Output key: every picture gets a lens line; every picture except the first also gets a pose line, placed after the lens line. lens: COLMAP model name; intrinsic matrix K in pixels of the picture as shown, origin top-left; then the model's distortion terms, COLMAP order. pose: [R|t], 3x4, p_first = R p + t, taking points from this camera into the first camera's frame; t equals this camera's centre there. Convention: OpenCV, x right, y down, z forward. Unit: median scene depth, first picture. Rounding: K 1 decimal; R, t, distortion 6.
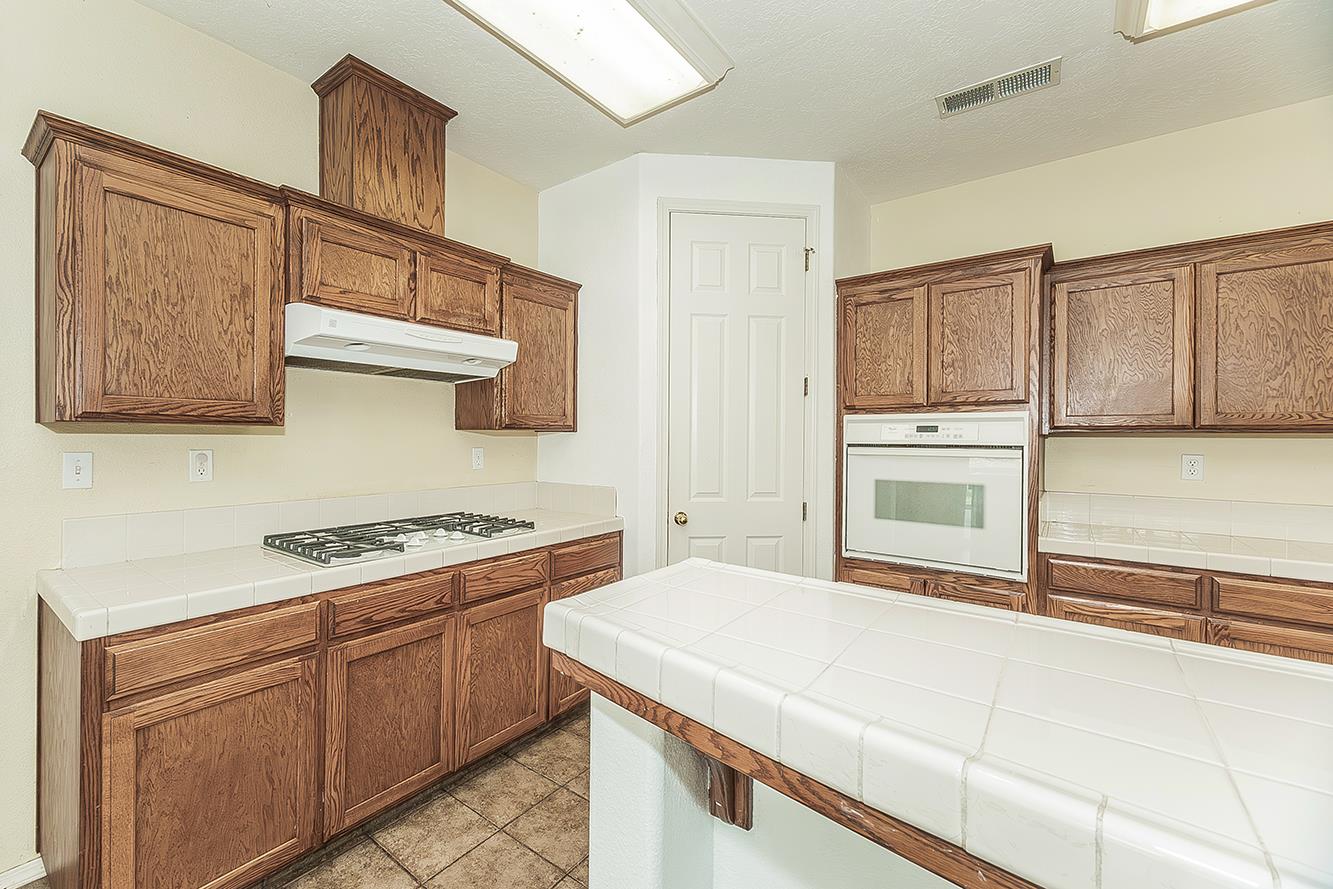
lens RADIAL K [[562.4, 0, 599.5], [0, 562.4, 438.8], [0, 0, 1]] dist [0.012036, 0.000180]
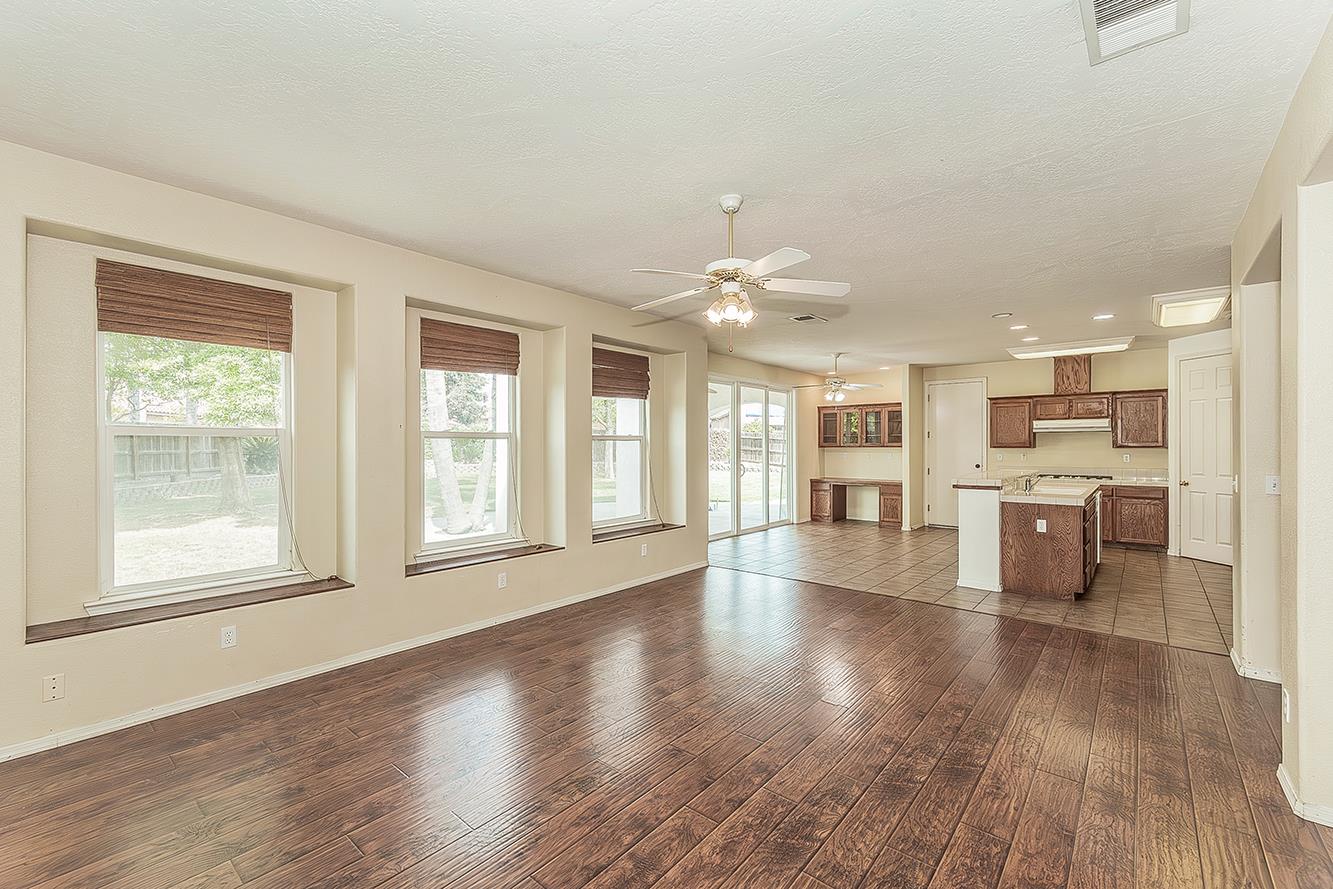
lens RADIAL K [[562.4, 0, 658.7], [0, 562.4, 444.8], [0, 0, 1]] dist [0.012036, 0.000180]
pose [[-0.009062, -0.007006, -0.999934, 3.353223], [-0.003964, 0.999968, -0.006970, -0.004021], [0.999951, 0.003901, -0.009090, -1.627755]]
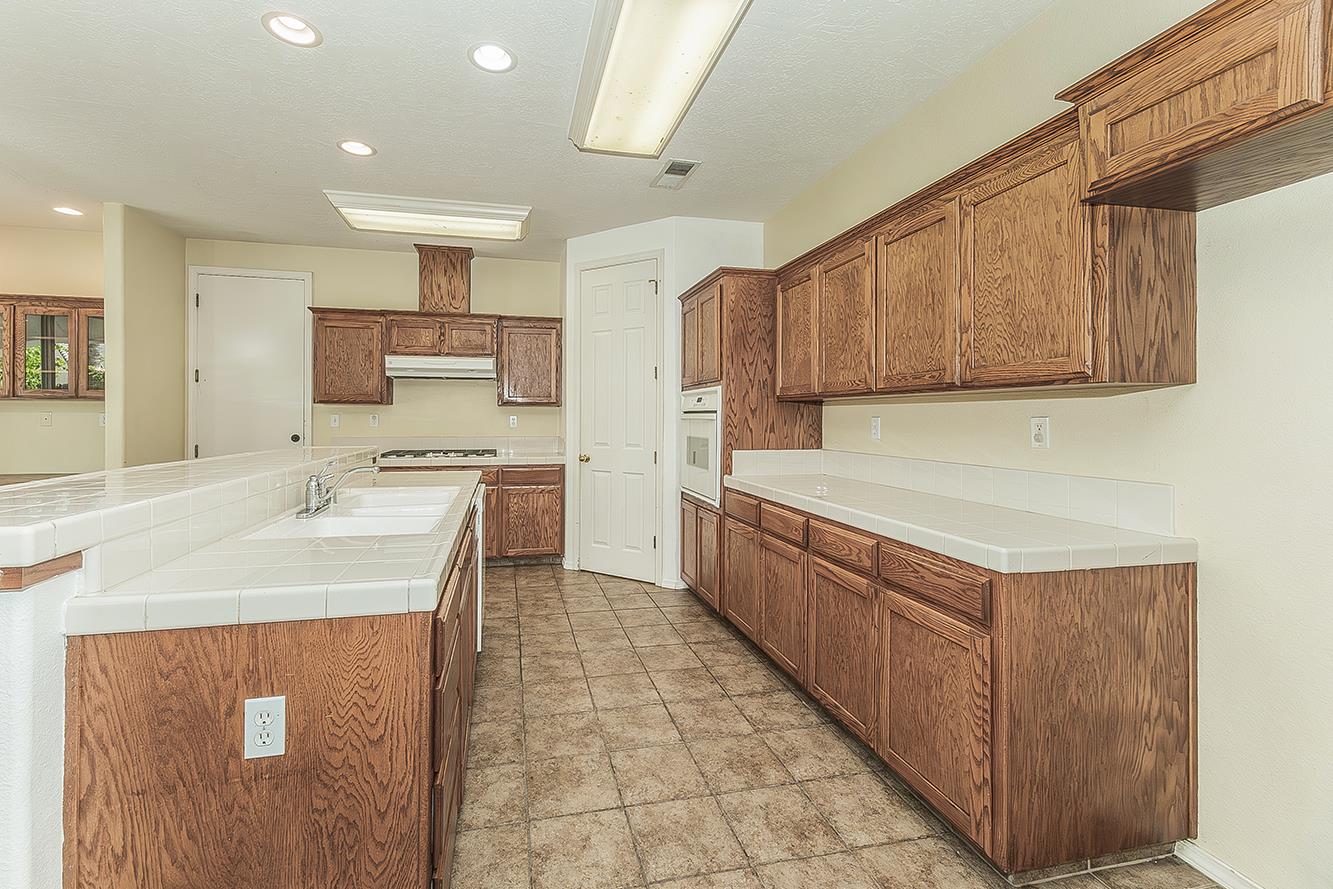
lens RADIAL K [[562.4, 0, 622.1], [0, 562.4, 418.2], [0, 0, 1]] dist [0.012036, 0.000180]
pose [[0.784855, -0.001595, -0.619678, 1.548362], [-0.002522, 0.999980, -0.005769, 0.043874], [0.619675, 0.006091, 0.784835, -0.263174]]
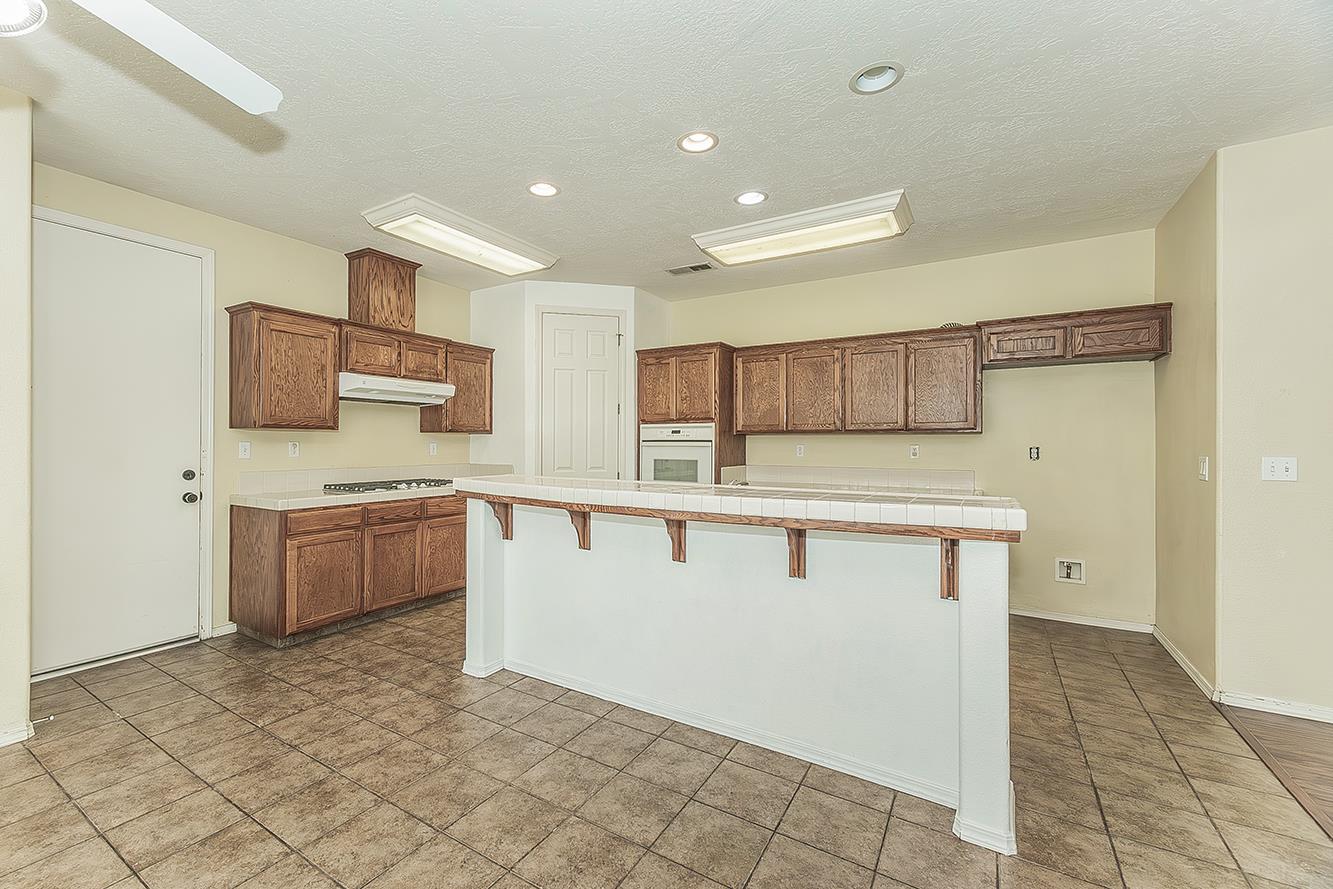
lens RADIAL K [[562.4, 0, 623.7], [0, 562.4, 442.0], [0, 0, 1]] dist [0.012036, 0.000180]
pose [[0.993246, -0.002660, 0.115993, 0.217836], [0.003492, 0.999970, -0.006965, 0.034735], [-0.115971, 0.007323, 0.993226, -1.043094]]
